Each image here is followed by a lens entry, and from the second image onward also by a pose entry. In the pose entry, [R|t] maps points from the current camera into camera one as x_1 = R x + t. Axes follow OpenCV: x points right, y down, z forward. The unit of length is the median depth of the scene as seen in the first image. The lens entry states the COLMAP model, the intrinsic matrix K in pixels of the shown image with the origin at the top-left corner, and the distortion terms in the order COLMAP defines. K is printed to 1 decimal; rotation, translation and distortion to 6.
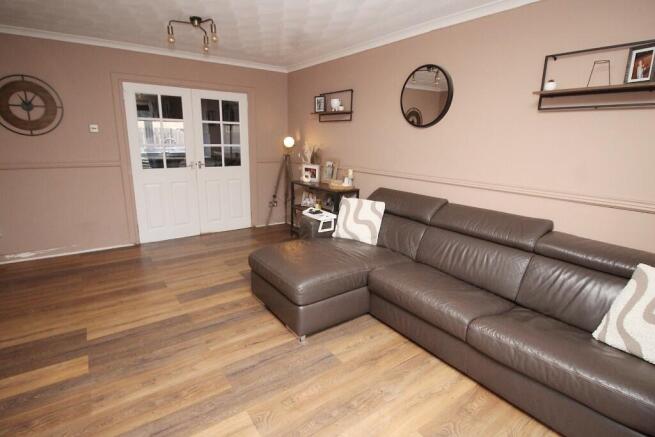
lens RADIAL K [[334.3, 0, 342.5], [0, 334.3, 215.5], [0, 0, 1]] dist [0.001151, -0.014092]
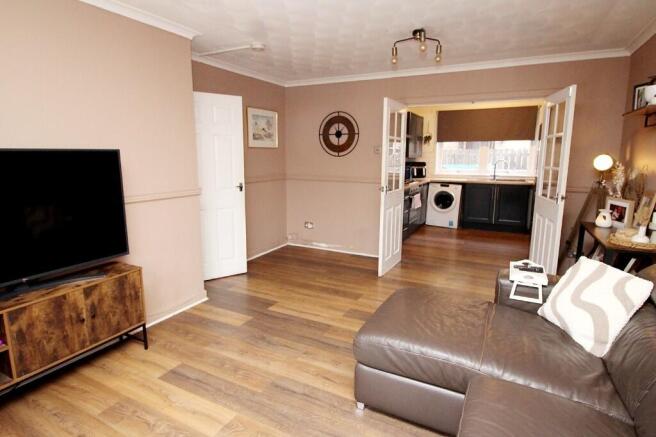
lens RADIAL K [[385.9, 0, 328.0], [0, 385.9, 218.5], [0, 0, 1]] dist [-0.001879, -0.001356]
pose [[0.399037, 0.128789, -0.907845, 0.518854], [-0.202194, 0.978075, 0.049879, -0.077427], [0.894364, 0.163657, 0.416328, 0.407400]]
